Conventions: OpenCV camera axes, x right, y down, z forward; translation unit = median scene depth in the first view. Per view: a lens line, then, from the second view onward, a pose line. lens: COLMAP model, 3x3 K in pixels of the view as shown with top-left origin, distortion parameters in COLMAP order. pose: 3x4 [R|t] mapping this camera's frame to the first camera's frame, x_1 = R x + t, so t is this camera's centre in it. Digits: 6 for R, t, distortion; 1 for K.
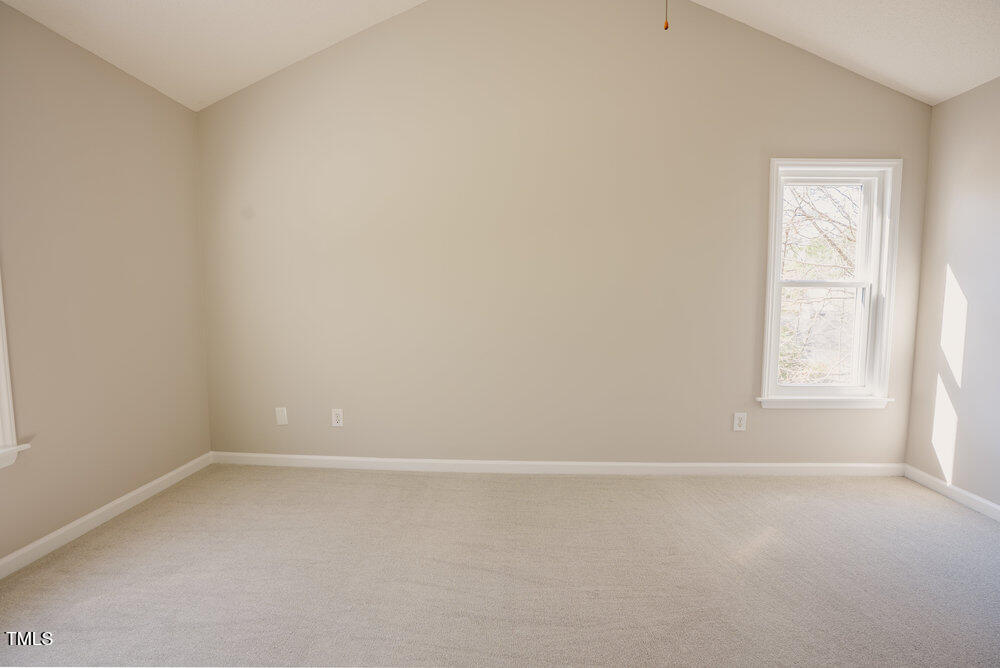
lens RADIAL K [[476.6, 0, 495.4], [0, 476.6, 330.7], [0, 0, 1]] dist [-0.027747, 0.004043]
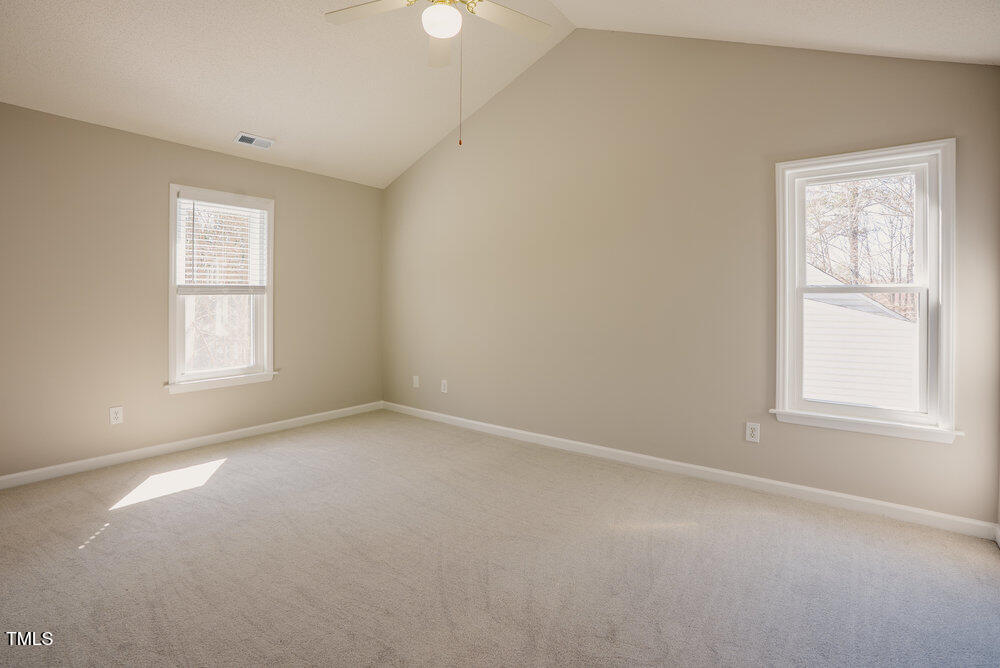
lens RADIAL K [[476.6, 0, 487.9], [0, 476.6, 299.7], [0, 0, 1]] dist [-0.027747, 0.004043]
pose [[0.817509, 0.001138, -0.575915, 0.640137], [-0.048244, 0.996619, -0.066513, 0.012703], [0.573892, 0.082160, 0.814799, -0.121045]]
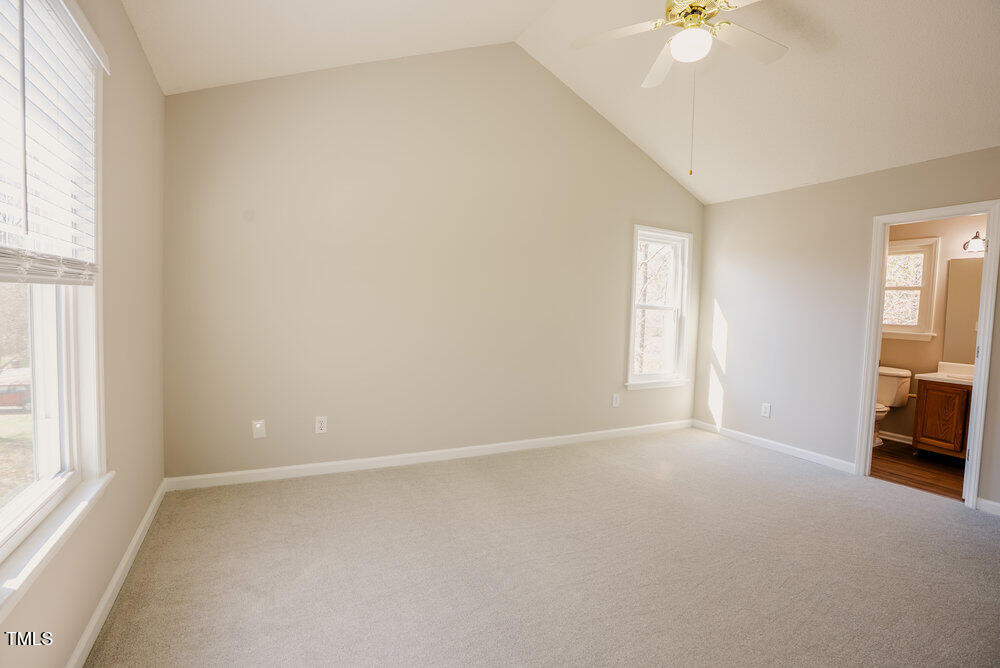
lens RADIAL K [[476.6, 0, 495.9], [0, 476.6, 333.5], [0, 0, 1]] dist [-0.027747, 0.004043]
pose [[0.859626, 0.001009, 0.510924, -0.562300], [0.008061, 0.999847, -0.015536, 0.006173], [-0.510861, 0.017473, 0.859486, -0.078157]]
